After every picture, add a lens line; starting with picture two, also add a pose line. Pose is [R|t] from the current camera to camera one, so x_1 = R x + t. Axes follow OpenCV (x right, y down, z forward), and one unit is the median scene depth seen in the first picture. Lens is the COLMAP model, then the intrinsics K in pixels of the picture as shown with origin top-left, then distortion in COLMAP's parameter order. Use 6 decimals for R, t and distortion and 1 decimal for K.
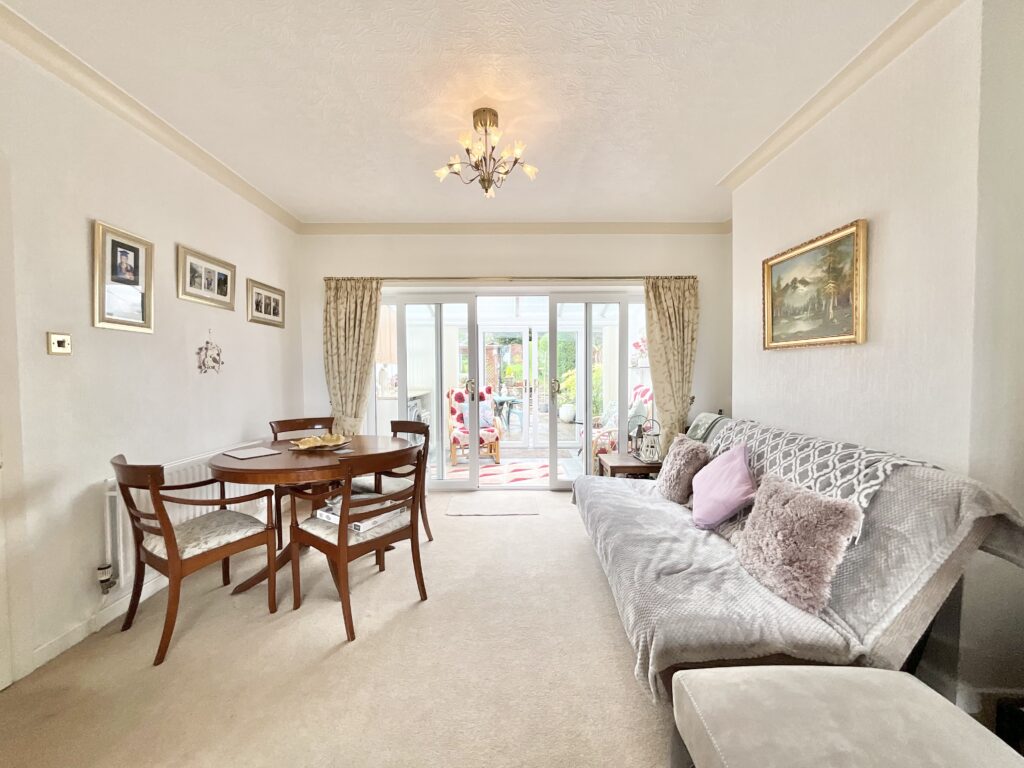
lens RADIAL K [[410.6, 0, 511.3], [0, 410.6, 379.8], [0, 0, 1]] dist [-0.000015, 0.000010]
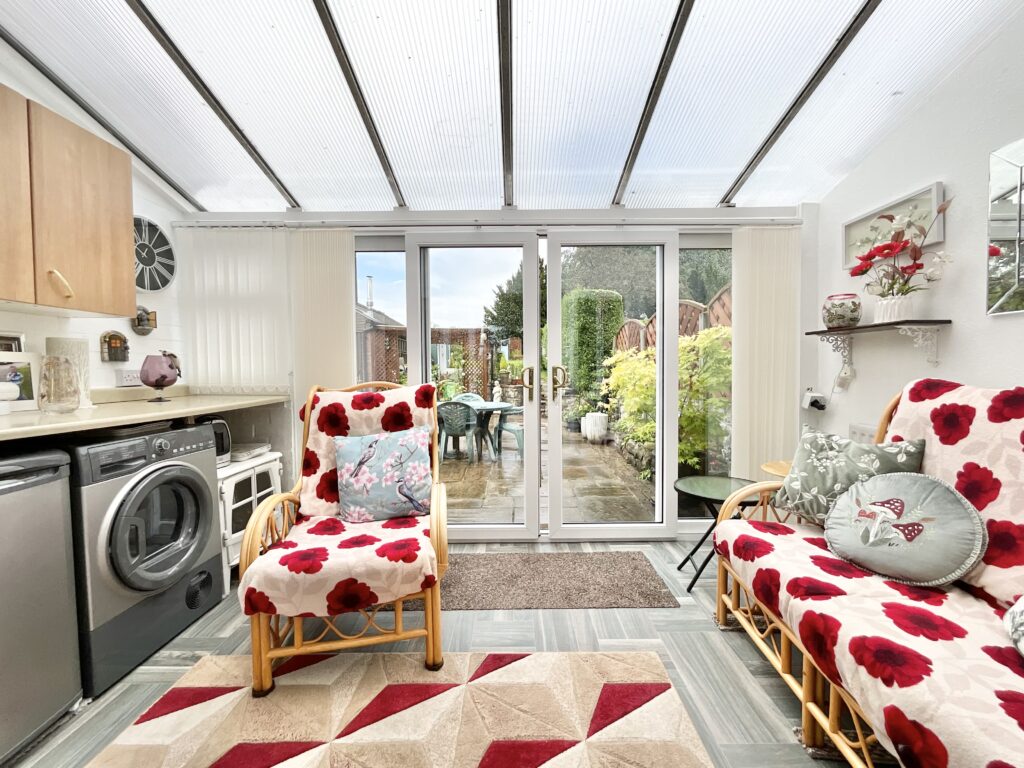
lens RADIAL K [[410.6, 0, 511.2], [0, 410.6, 385.7], [0, 0, 1]] dist [-0.000015, 0.000010]
pose [[0.999998, -0.001899, -0.000132, 0.017166], [0.001901, 0.999807, 0.019548, 0.009522], [0.000095, -0.019549, 0.999809, 0.656761]]
